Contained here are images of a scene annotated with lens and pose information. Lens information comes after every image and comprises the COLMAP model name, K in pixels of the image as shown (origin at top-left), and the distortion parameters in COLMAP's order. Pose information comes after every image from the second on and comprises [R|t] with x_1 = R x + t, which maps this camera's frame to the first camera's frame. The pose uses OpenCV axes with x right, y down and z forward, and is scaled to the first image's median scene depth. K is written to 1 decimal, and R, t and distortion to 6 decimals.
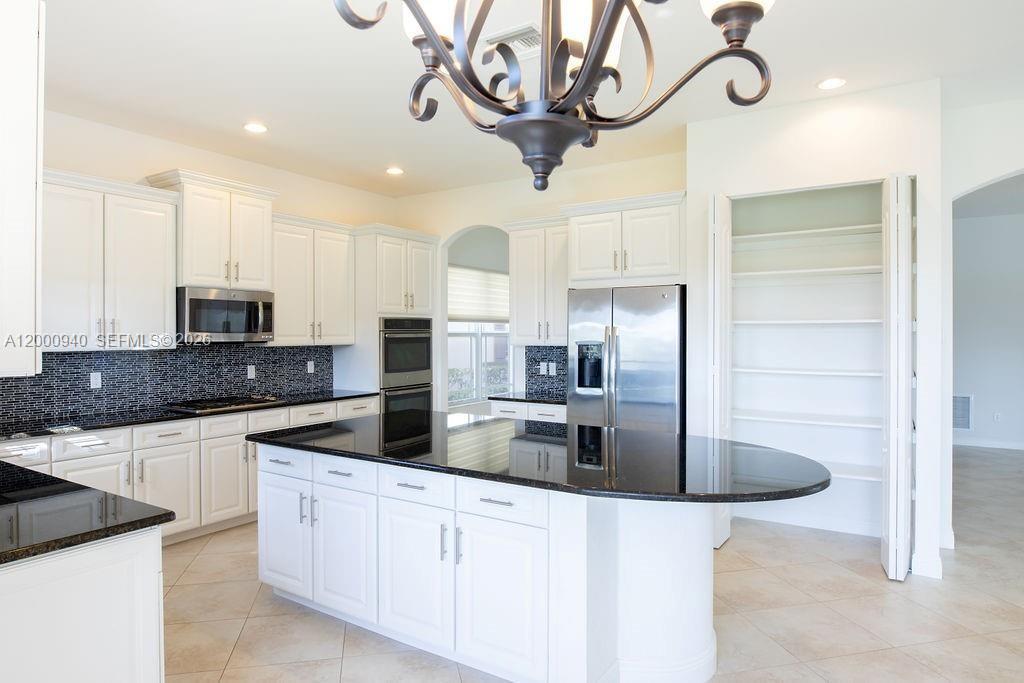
lens RADIAL K [[610.3, 0, 512.0], [0, 610.3, 341.5], [0, 0, 1]] dist [-0.001498, -0.000568]
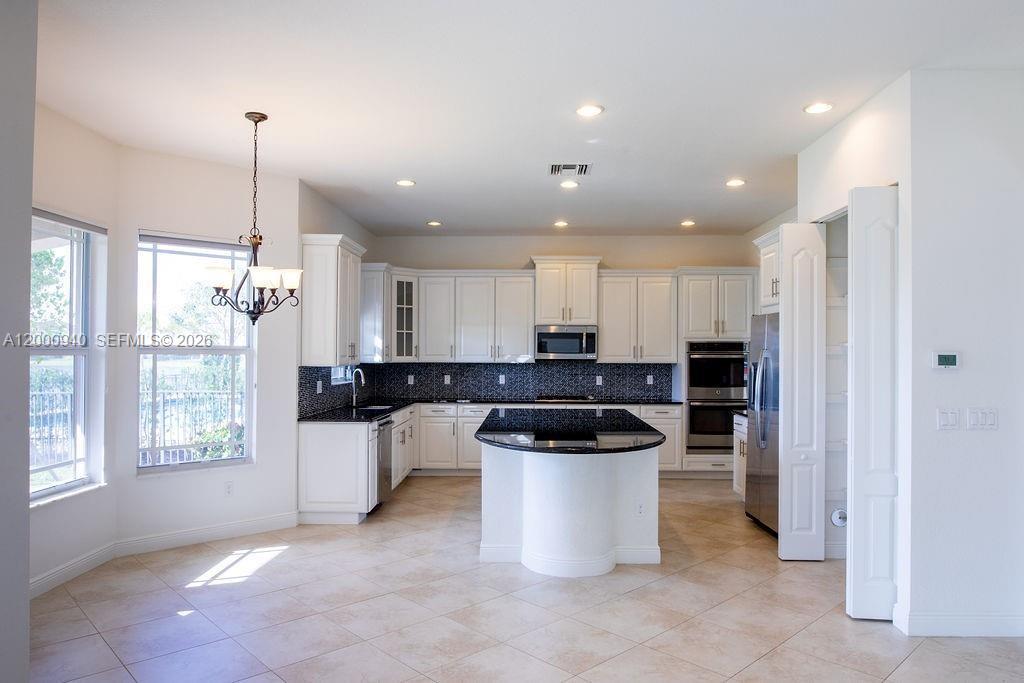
lens RADIAL K [[646.1, 0, 512.0], [0, 646.1, 341.5], [0, 0, 1]] dist [0.000307, 0.000019]
pose [[0.522253, -0.016495, -0.852631, 0.849153], [-0.016178, 0.999441, -0.029244, 0.005789], [0.852637, 0.029066, 0.521694, 0.019593]]
